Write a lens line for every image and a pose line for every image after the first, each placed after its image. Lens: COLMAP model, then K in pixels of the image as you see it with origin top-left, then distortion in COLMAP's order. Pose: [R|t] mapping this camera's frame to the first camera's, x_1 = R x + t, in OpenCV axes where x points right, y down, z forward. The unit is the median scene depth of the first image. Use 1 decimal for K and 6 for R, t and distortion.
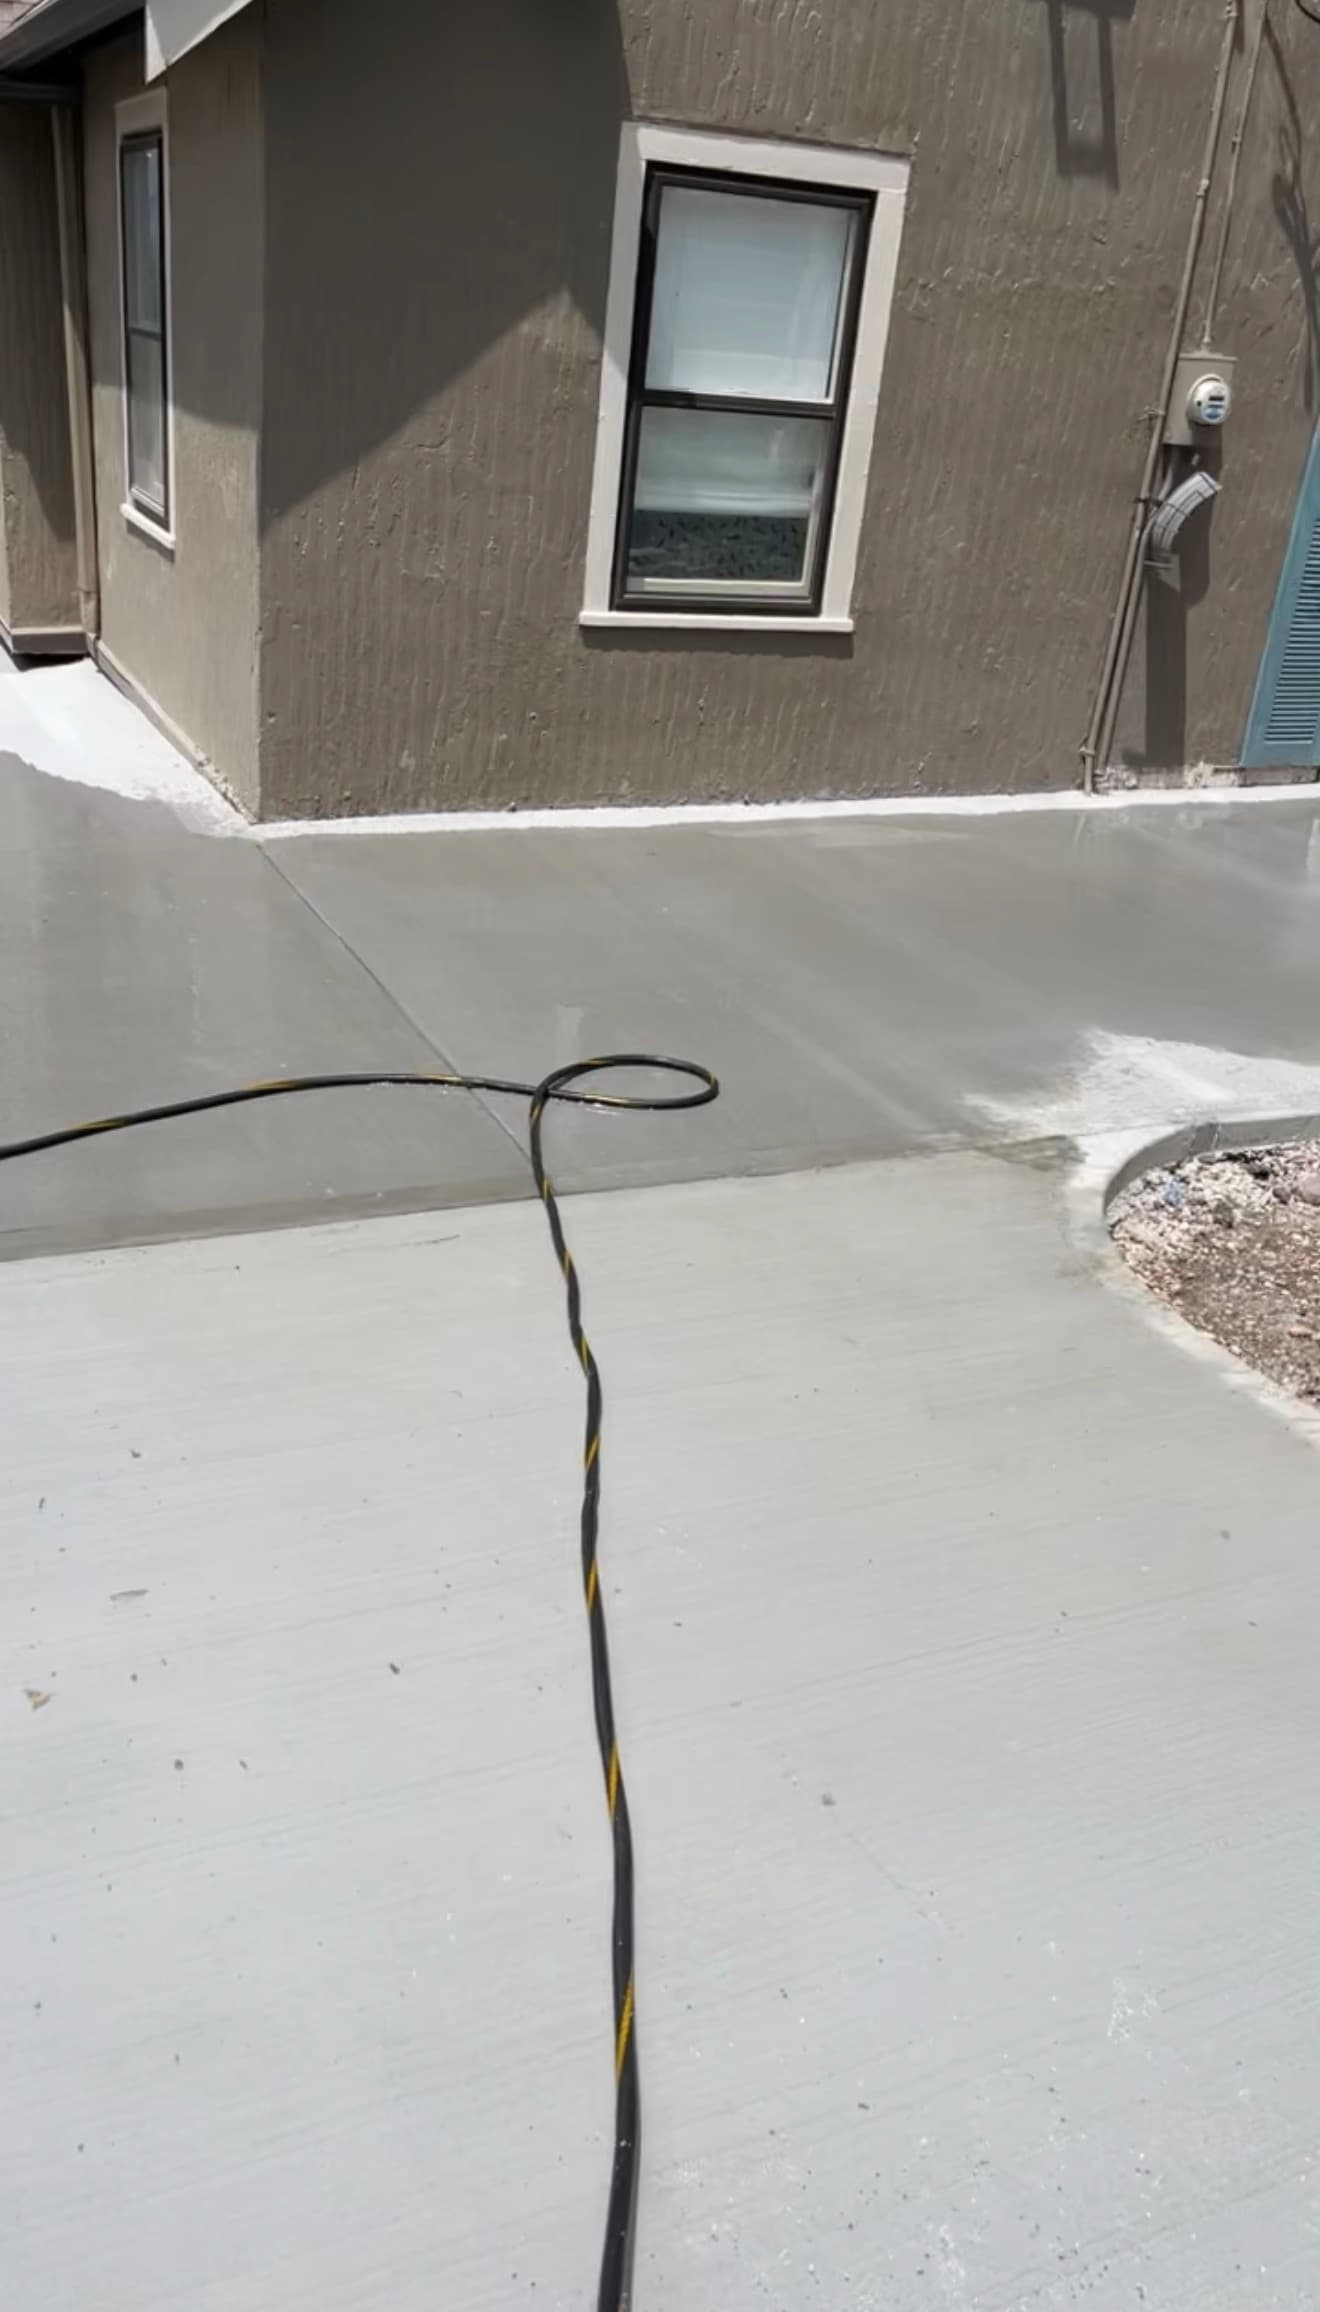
lens RADIAL K [[1933.5, 0, 660.0], [0, 1933.5, 1156.0], [0, 0, 1]] dist [0.079688, -0.052452]
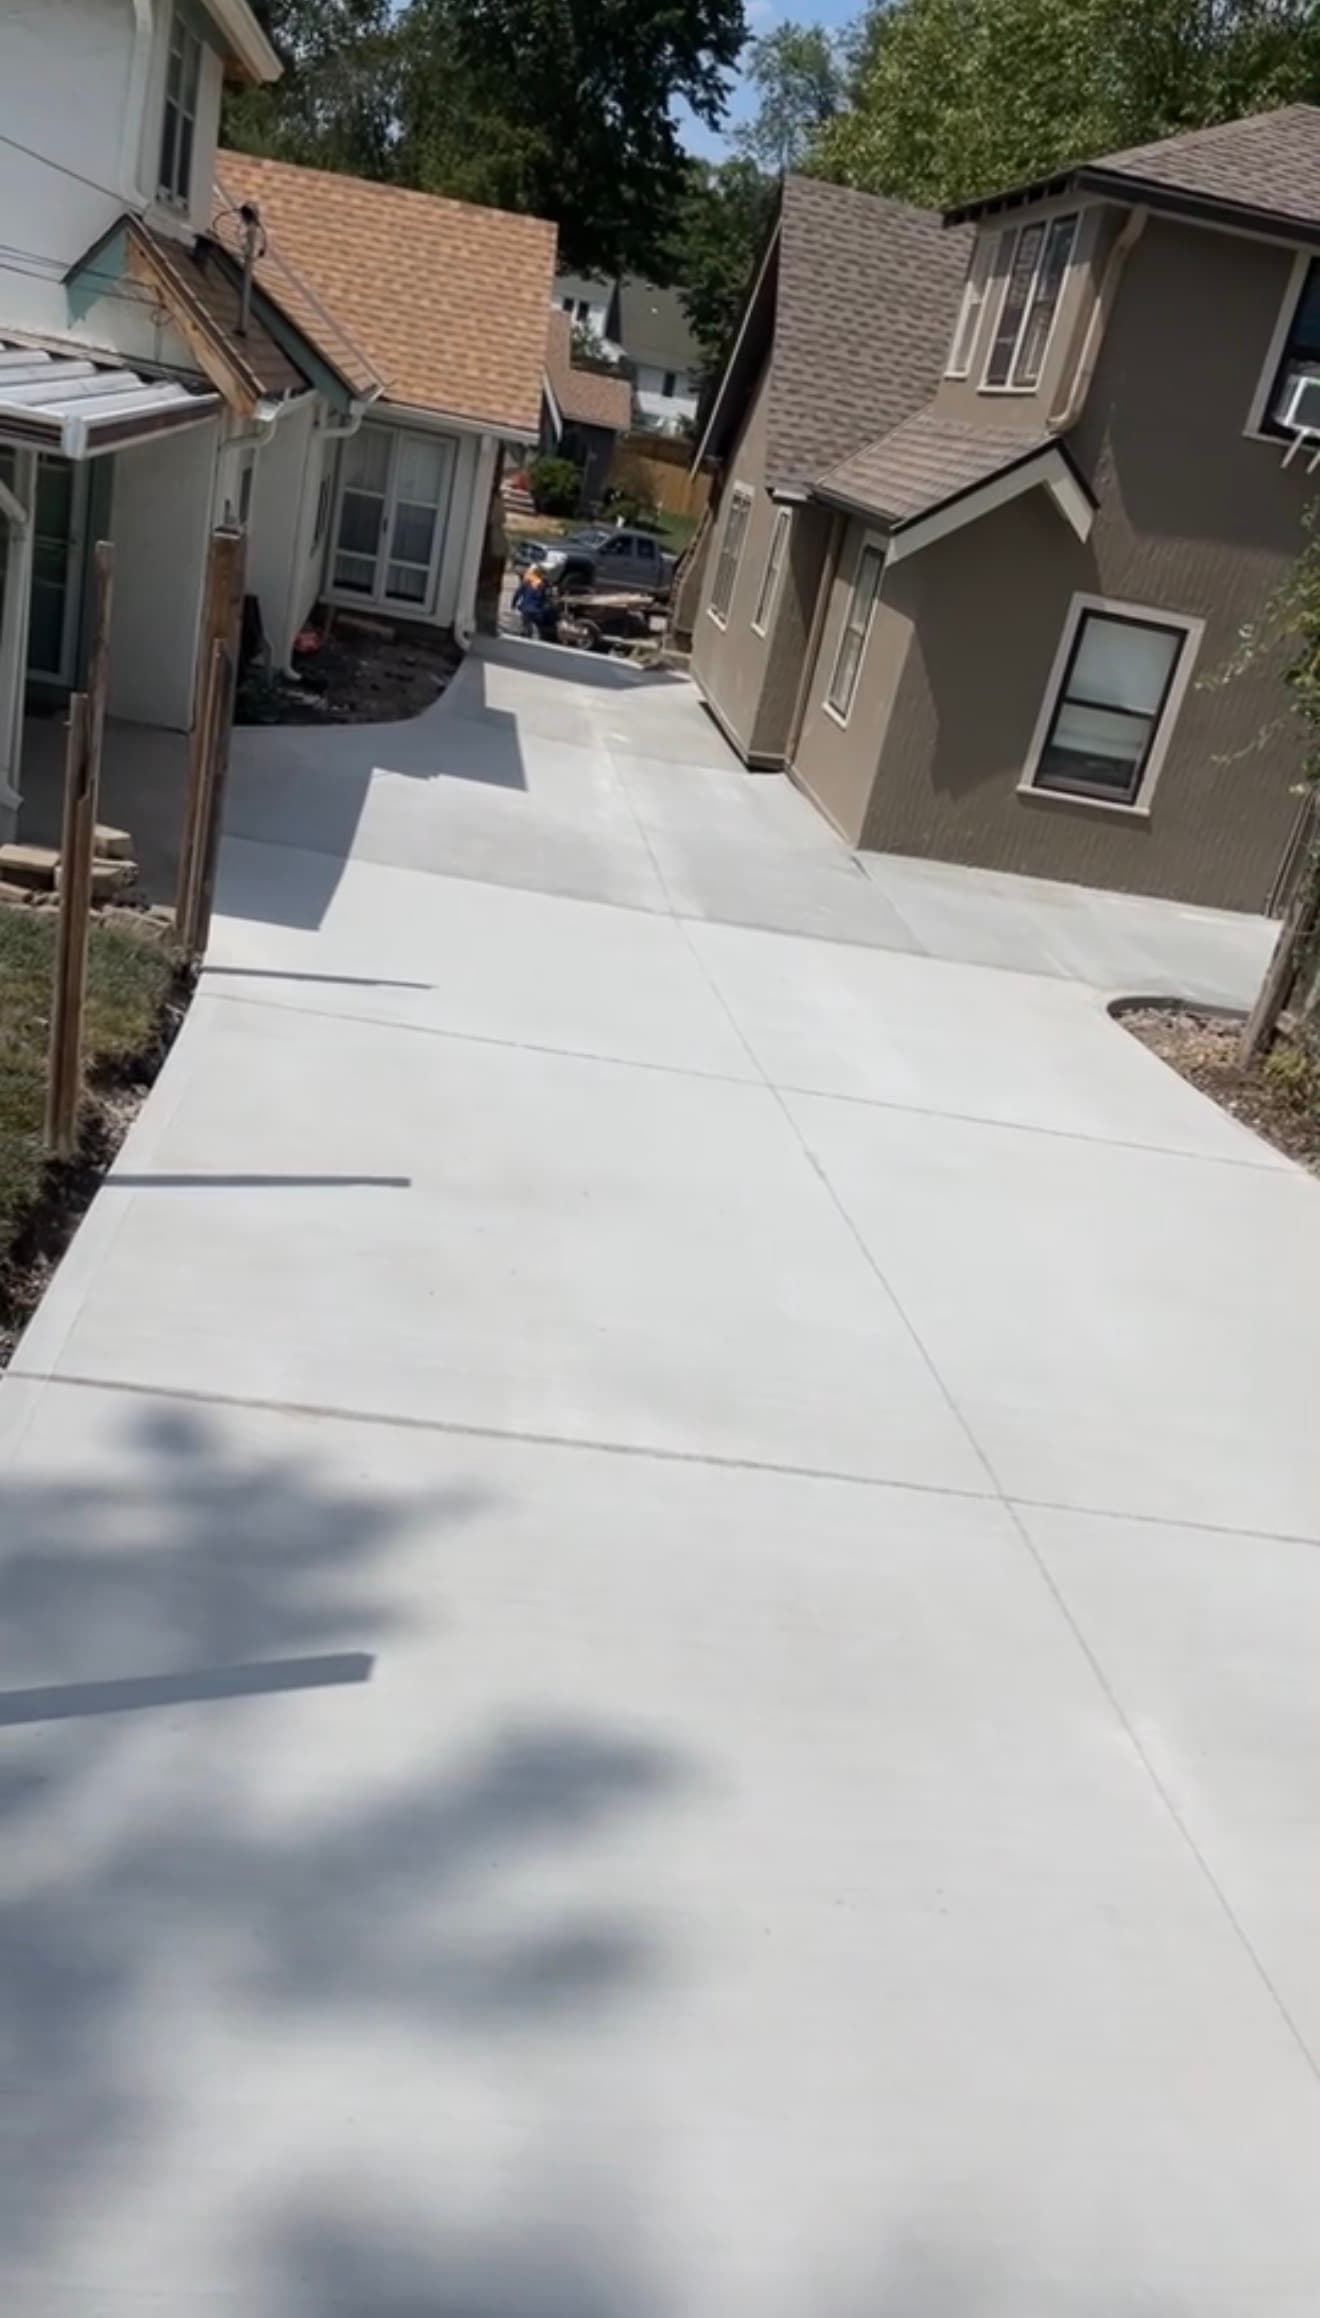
lens RADIAL K [[1938.5, 0, 660.0], [0, 1938.5, 1159.0], [0, 0, 1]] dist [0.079688, -0.052452]
pose [[0.944172, 0.216102, -0.248676, 0.207501], [-0.235281, 0.970651, -0.049805, 0.326090], [0.230614, 0.105533, 0.967305, -1.147821]]
